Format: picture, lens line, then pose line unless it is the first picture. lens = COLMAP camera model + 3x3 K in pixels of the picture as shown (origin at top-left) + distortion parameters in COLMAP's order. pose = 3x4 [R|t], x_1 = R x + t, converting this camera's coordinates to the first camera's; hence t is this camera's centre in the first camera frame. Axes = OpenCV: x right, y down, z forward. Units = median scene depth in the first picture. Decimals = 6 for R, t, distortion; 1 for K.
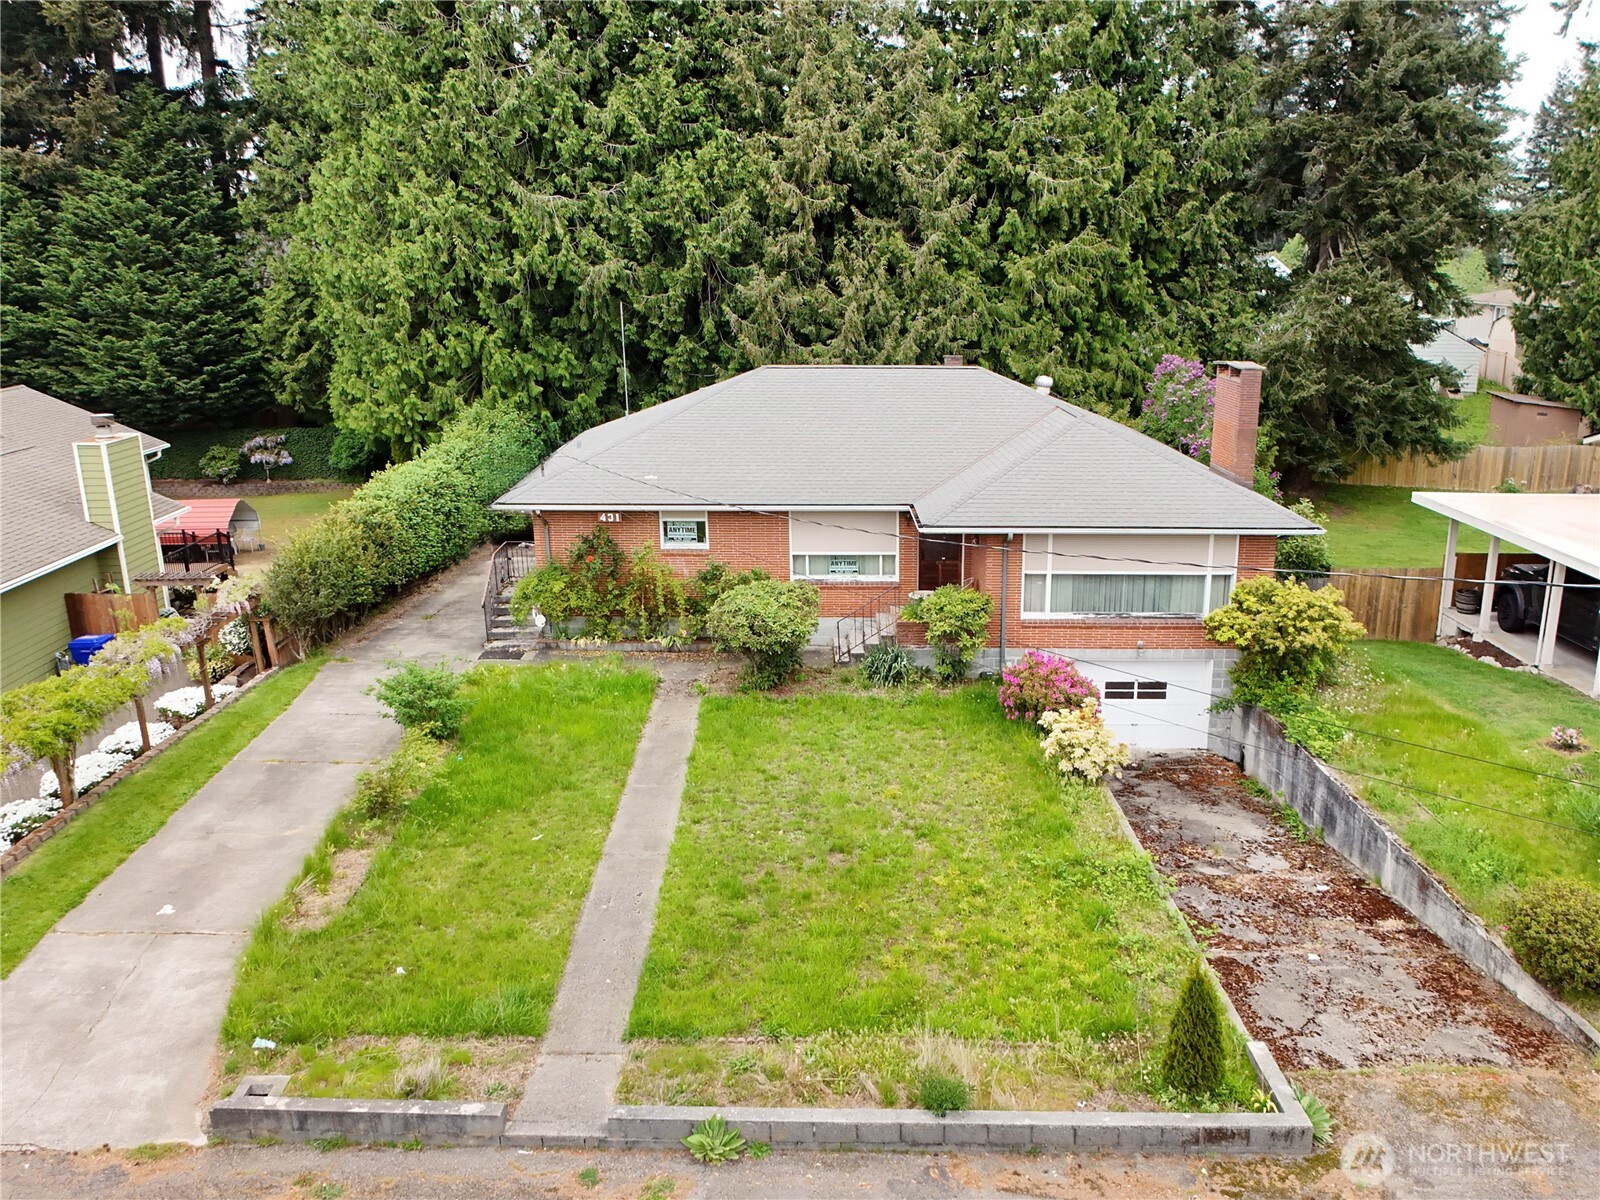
lens RADIAL K [[1272.7, 0, 800.2], [0, 1272.7, 478.0], [0, 0, 1]] dist [-0.044223, 0.010626]
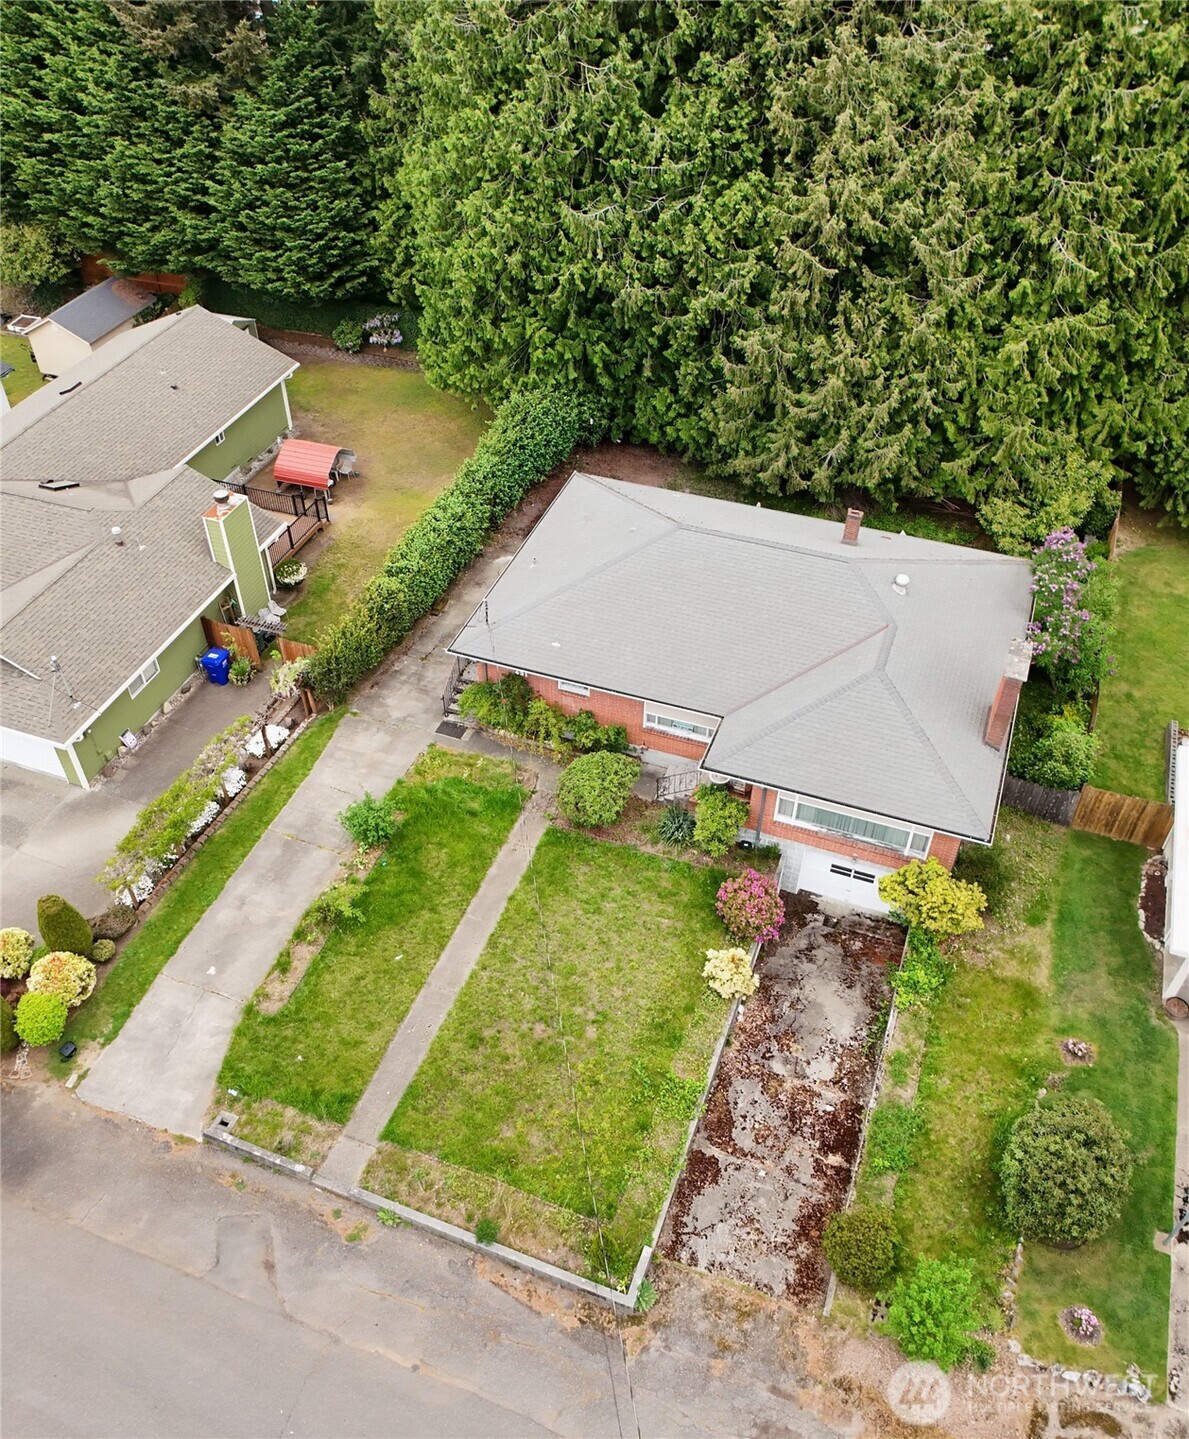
lens RADIAL K [[1163.6, 0, 541.3], [0, 1163.6, 719.2], [0, 0, 1]] dist [-0.007273, -0.026821]
pose [[0.936900, 0.248120, -0.246284, 0.215790], [-0.101838, 0.867622, 0.486683, -0.585515], [0.334437, -0.430892, 0.838143, -0.139808]]
